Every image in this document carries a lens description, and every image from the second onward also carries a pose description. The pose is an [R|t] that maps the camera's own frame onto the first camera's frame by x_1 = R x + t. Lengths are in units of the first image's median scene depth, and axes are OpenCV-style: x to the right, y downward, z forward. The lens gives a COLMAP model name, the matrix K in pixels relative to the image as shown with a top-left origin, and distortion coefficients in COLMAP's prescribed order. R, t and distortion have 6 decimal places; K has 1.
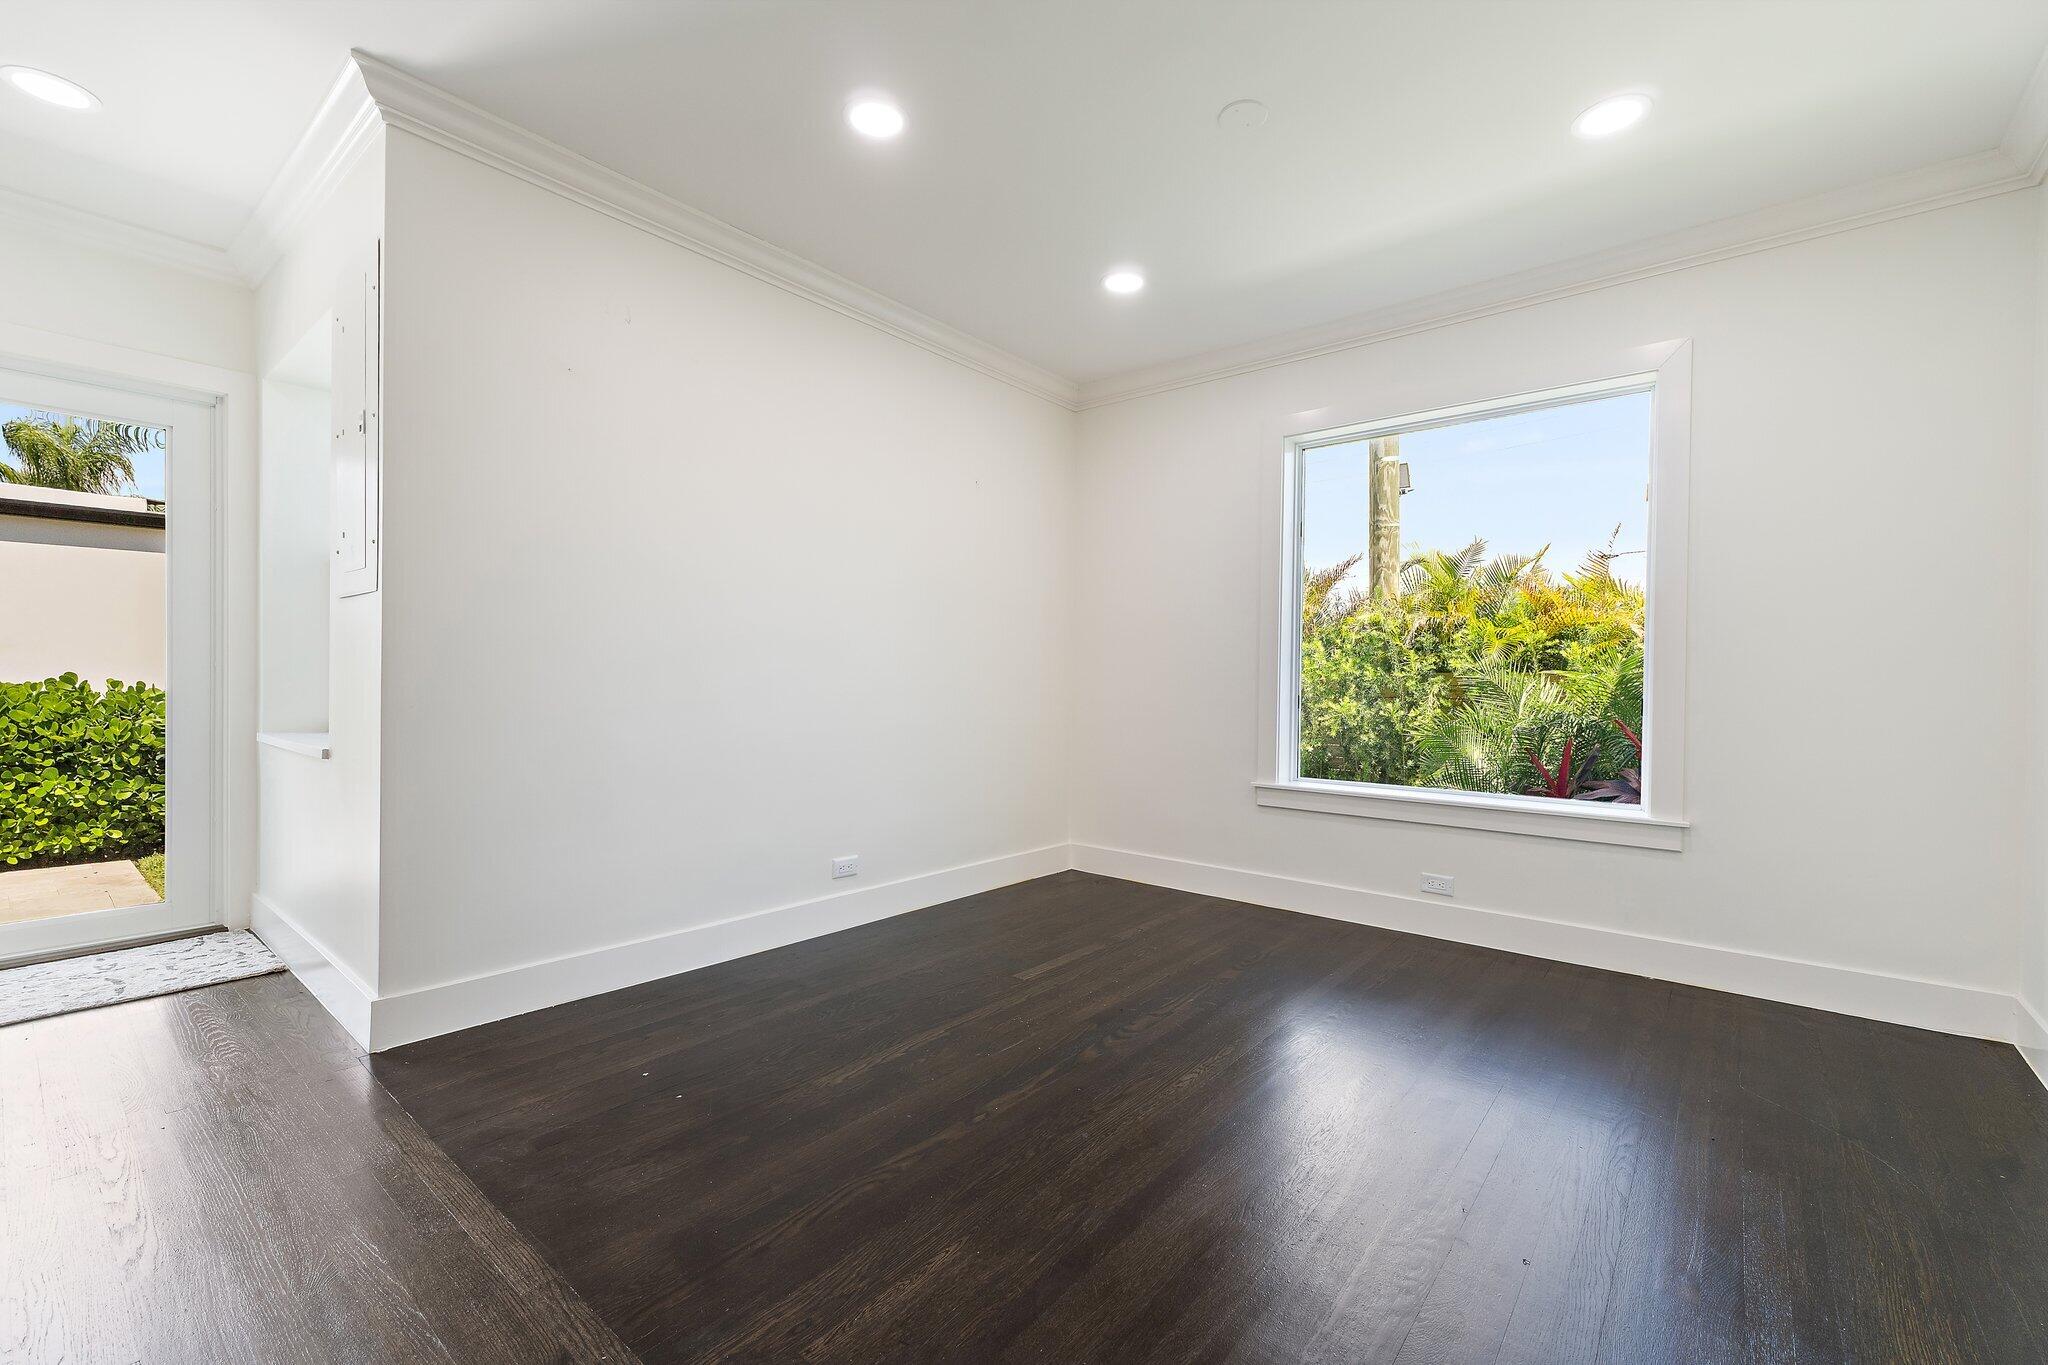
lens RADIAL K [[880.8, 0, 1046.8], [0, 880.8, 683.8], [0, 0, 1]] dist [0.006566, 0.000319]
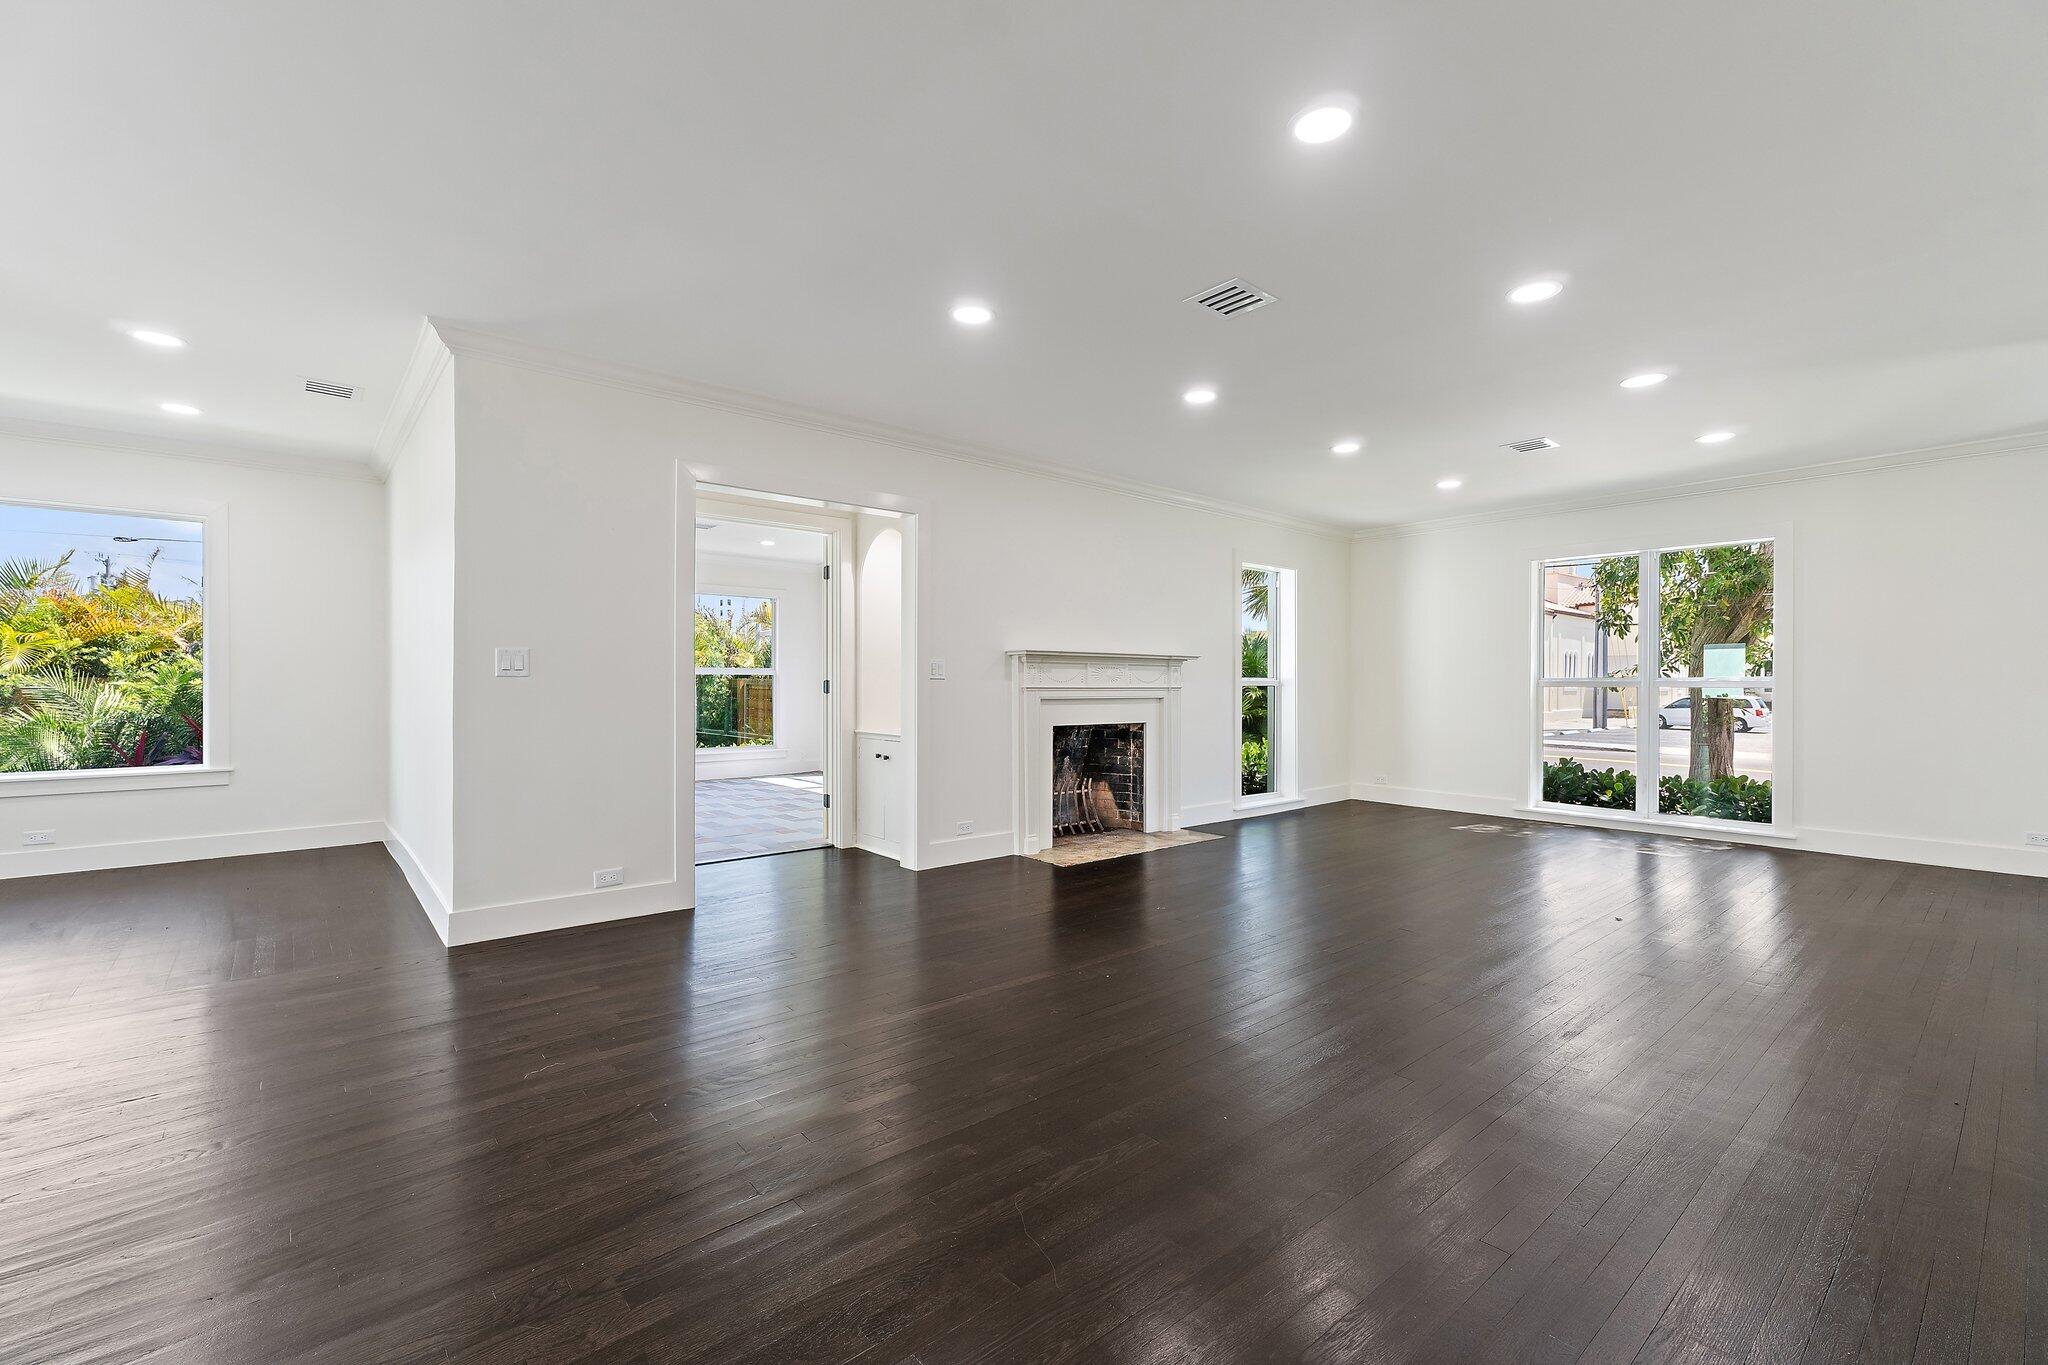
lens RADIAL K [[880.8, 0, 1046.8], [0, 880.8, 683.8], [0, 0, 1]] dist [0.006566, 0.000319]
pose [[0.191303, -0.005296, 0.981517, -0.276405], [-0.001659, 0.999982, 0.005719, -0.012839], [-0.981530, -0.002723, 0.191290, -0.369599]]
